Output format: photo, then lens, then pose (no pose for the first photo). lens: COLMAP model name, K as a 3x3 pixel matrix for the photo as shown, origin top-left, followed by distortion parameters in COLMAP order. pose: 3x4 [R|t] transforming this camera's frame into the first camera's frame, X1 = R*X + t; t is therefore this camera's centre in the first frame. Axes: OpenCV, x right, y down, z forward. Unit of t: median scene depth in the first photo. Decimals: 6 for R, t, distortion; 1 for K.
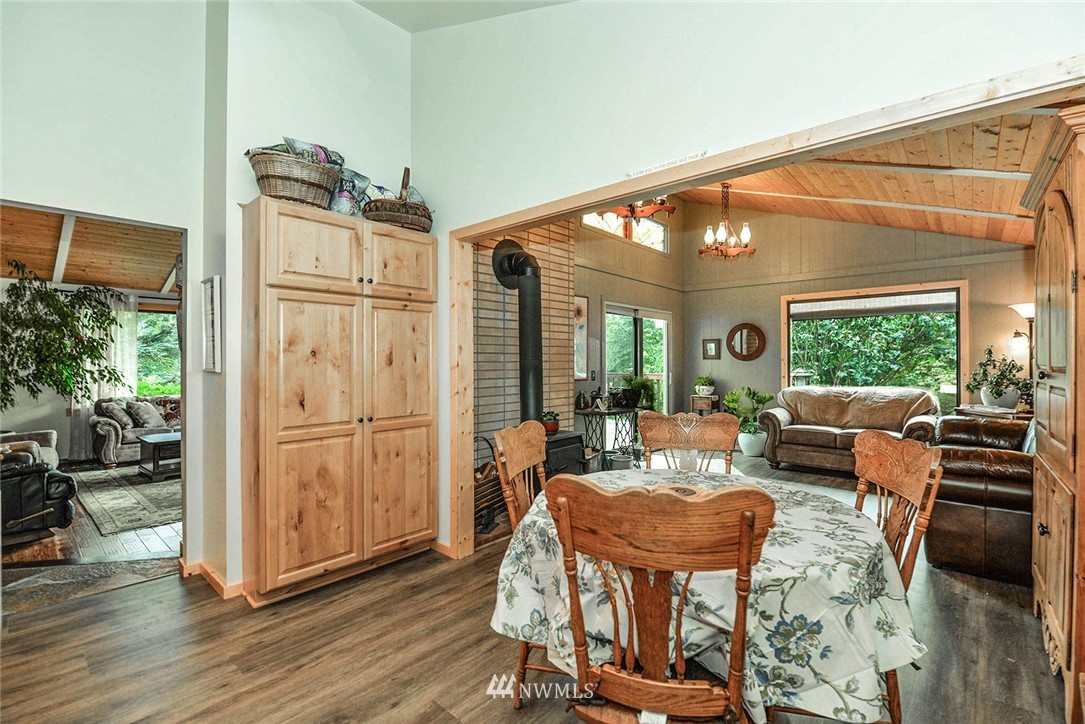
lens RADIAL K [[483.7, 0, 547.3], [0, 483.7, 360.9], [0, 0, 1]] dist [-0.011232, -0.001757]
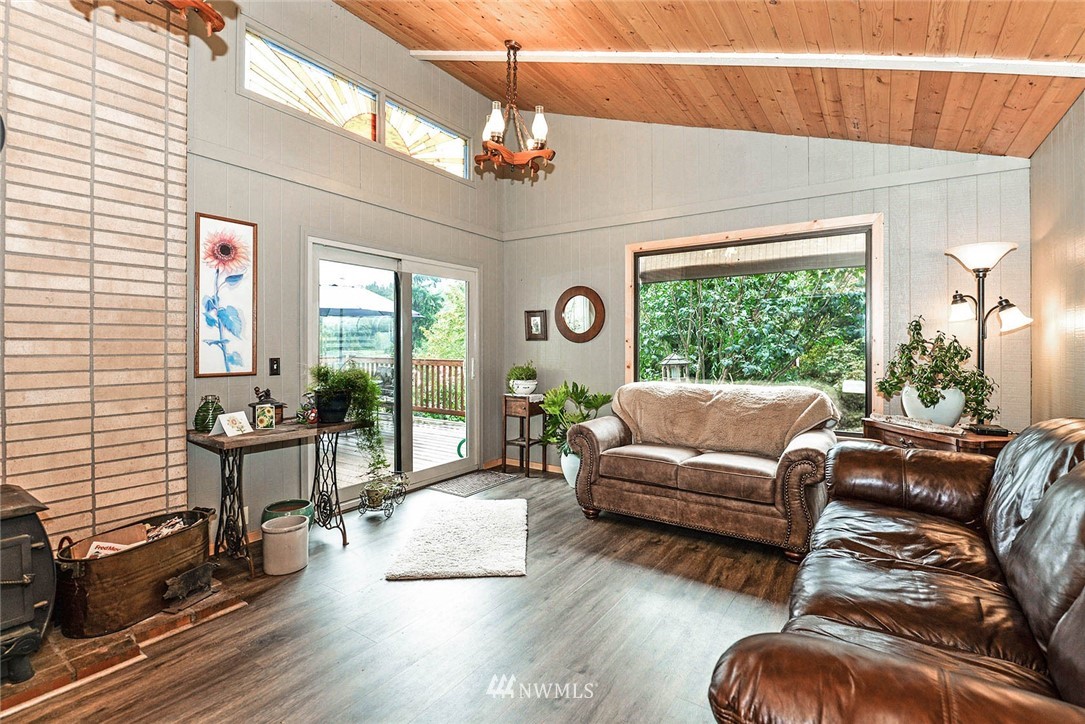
lens RADIAL K [[483.7, 0, 551.9], [0, 483.7, 357.0], [0, 0, 1]] dist [-0.011232, -0.001757]
pose [[0.991506, -0.000664, 0.130063, 0.346045], [-0.002578, 0.999690, 0.024753, 0.004018], [-0.130039, -0.024878, 0.991197, 0.406544]]
